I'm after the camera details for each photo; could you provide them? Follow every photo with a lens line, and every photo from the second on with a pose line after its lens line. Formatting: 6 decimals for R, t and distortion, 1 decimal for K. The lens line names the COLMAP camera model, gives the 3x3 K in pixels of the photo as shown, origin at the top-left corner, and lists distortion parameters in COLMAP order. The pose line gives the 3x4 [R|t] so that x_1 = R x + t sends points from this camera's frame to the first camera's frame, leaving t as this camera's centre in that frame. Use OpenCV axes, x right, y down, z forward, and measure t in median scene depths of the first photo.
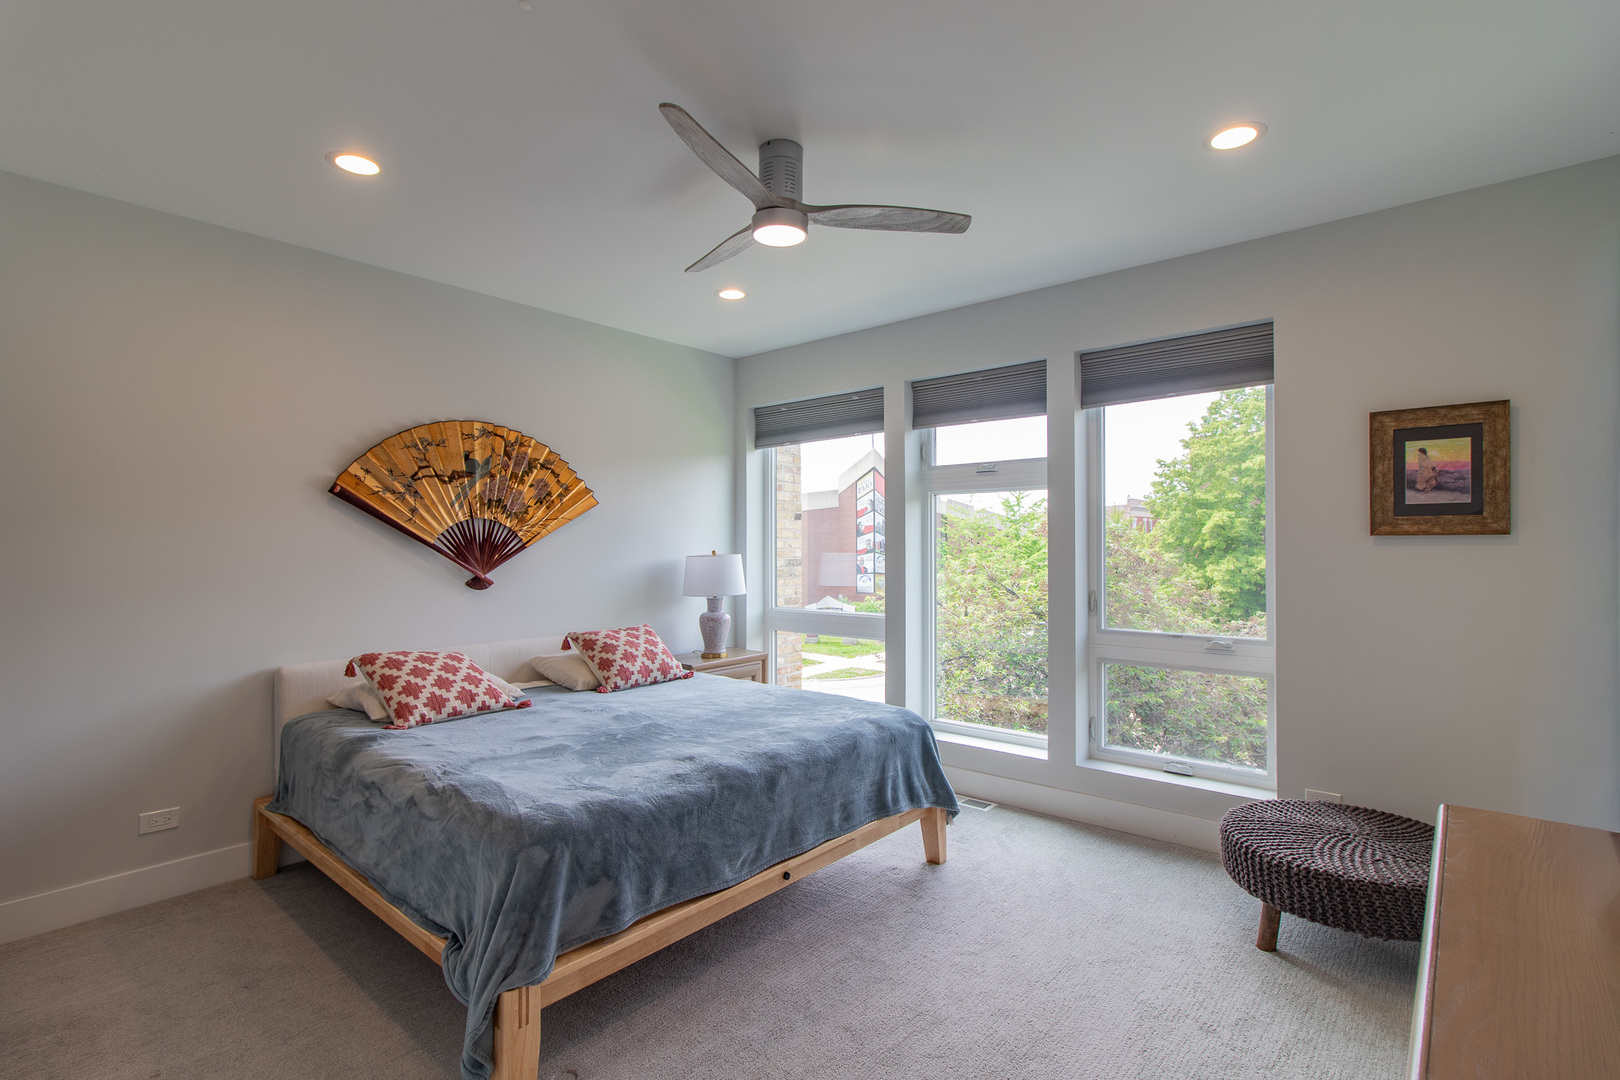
lens RADIAL K [[759.3, 0, 814.2], [0, 759.3, 538.7], [0, 0, 1]] dist [0.003292, 0.000066]
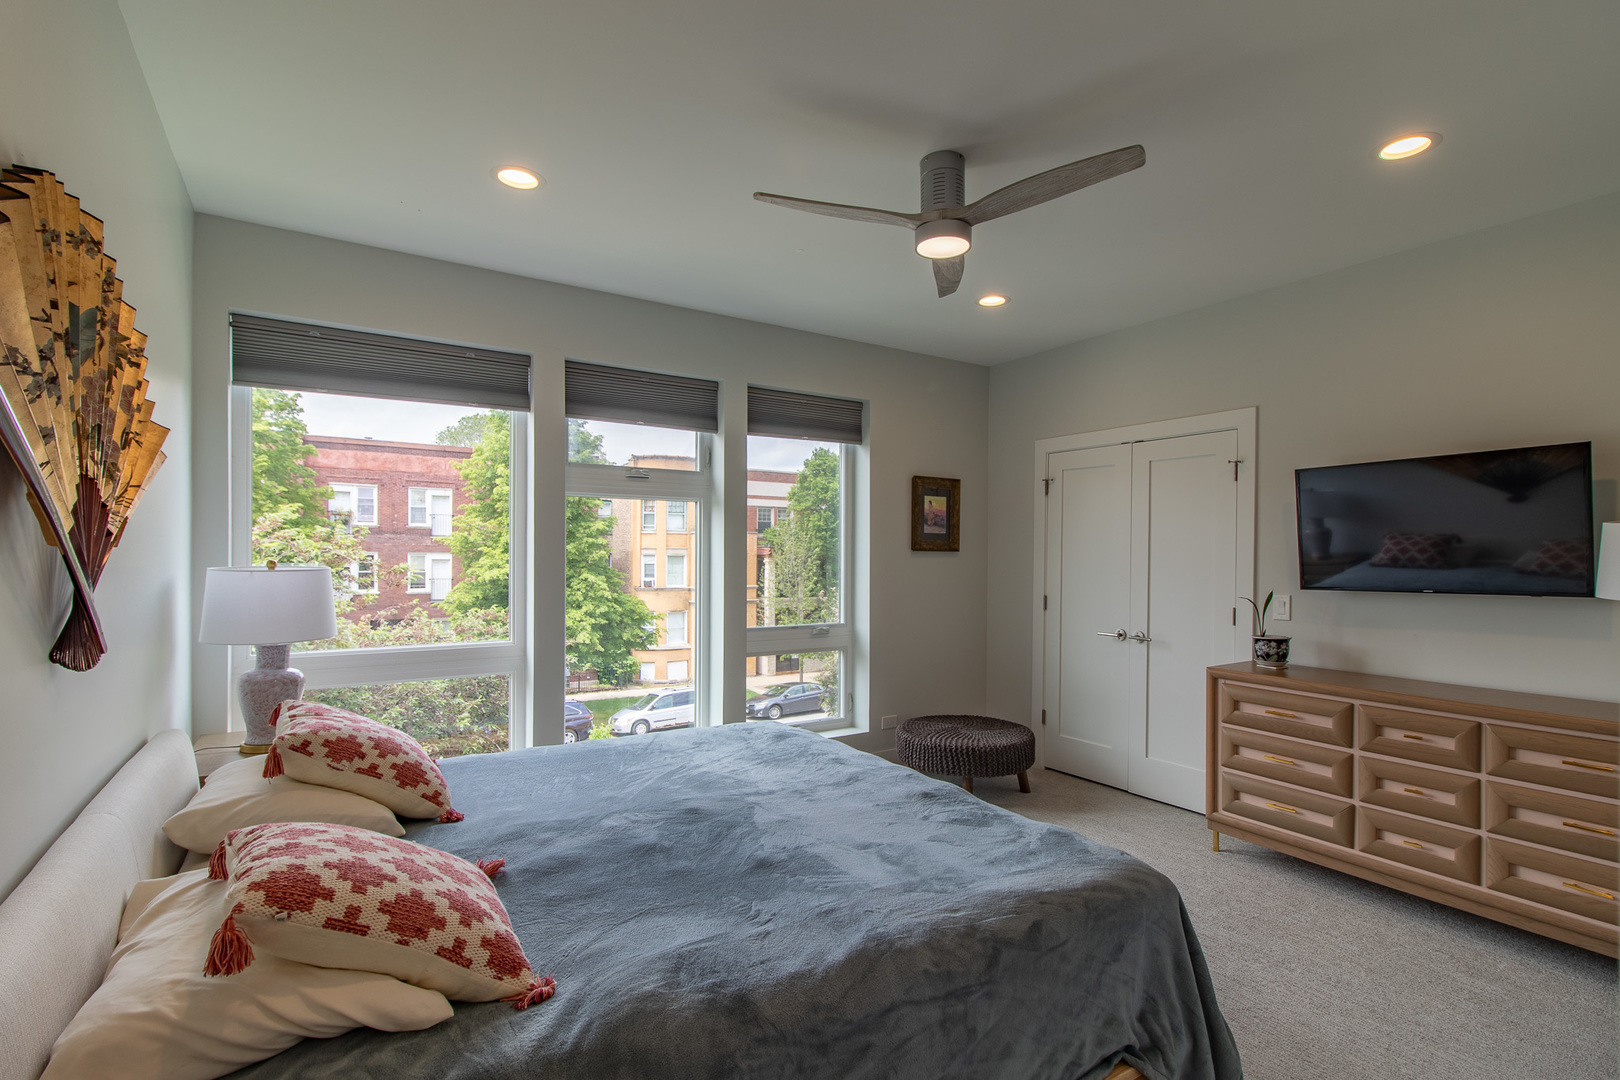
lens RADIAL K [[759.3, 0, 810.8], [0, 759.3, 552.5], [0, 0, 1]] dist [0.003292, 0.000066]
pose [[0.293742, 0.012282, 0.955806, -0.865649], [-0.011917, 0.999887, -0.009186, 0.015950], [-0.955810, -0.008692, 0.293855, 0.719736]]
